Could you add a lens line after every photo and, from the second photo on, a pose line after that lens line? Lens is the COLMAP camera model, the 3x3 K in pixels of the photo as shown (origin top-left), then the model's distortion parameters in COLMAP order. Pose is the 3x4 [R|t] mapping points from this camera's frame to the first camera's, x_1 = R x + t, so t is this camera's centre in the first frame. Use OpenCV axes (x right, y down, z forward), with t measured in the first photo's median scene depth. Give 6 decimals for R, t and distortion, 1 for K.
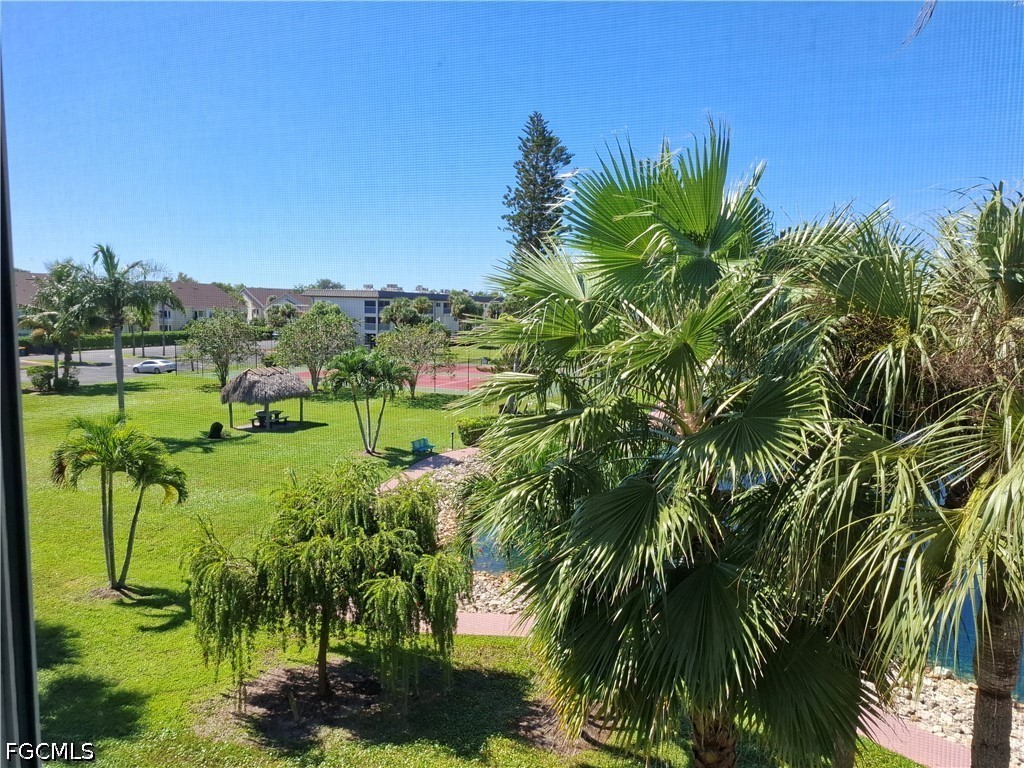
lens RADIAL K [[706.6, 0, 526.4], [0, 706.6, 387.1], [0, 0, 1]] dist [0.003944, -0.030216]
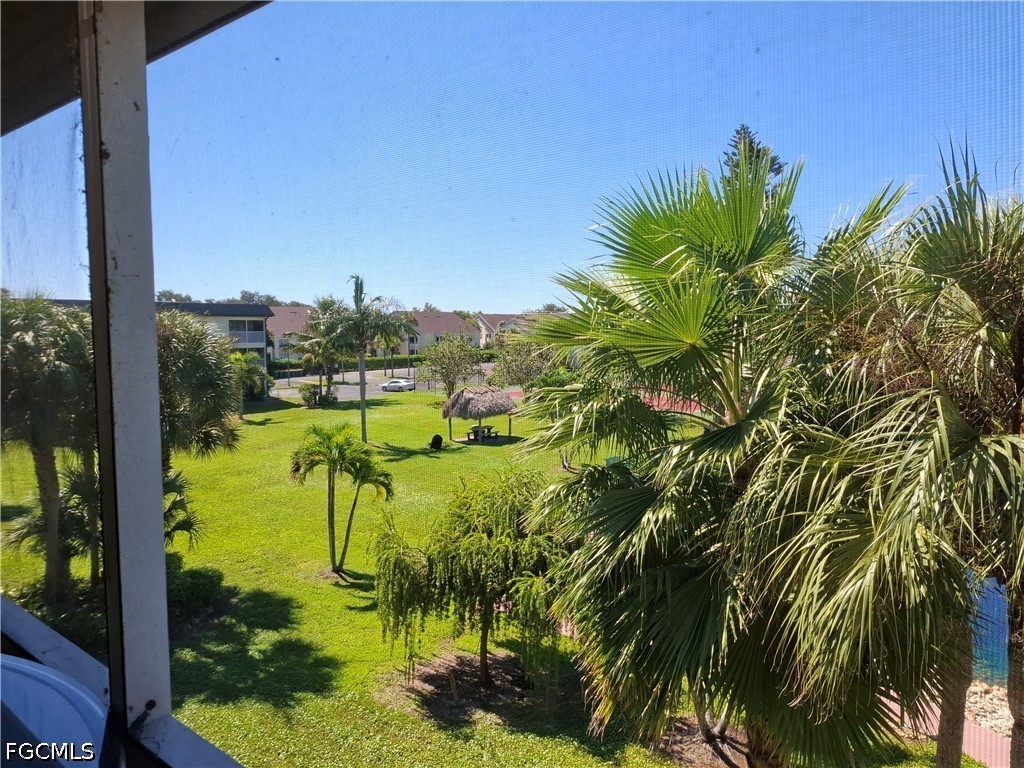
lens RADIAL K [[702.3, 0, 512.0], [0, 702.3, 384.0], [0, 0, 1]] dist [0.081533, -0.197737]
pose [[0.942367, 0.001591, -0.334577, 0.097881], [-0.012833, 0.999425, -0.031396, 0.005822], [0.334335, 0.033880, 0.941845, -0.029792]]
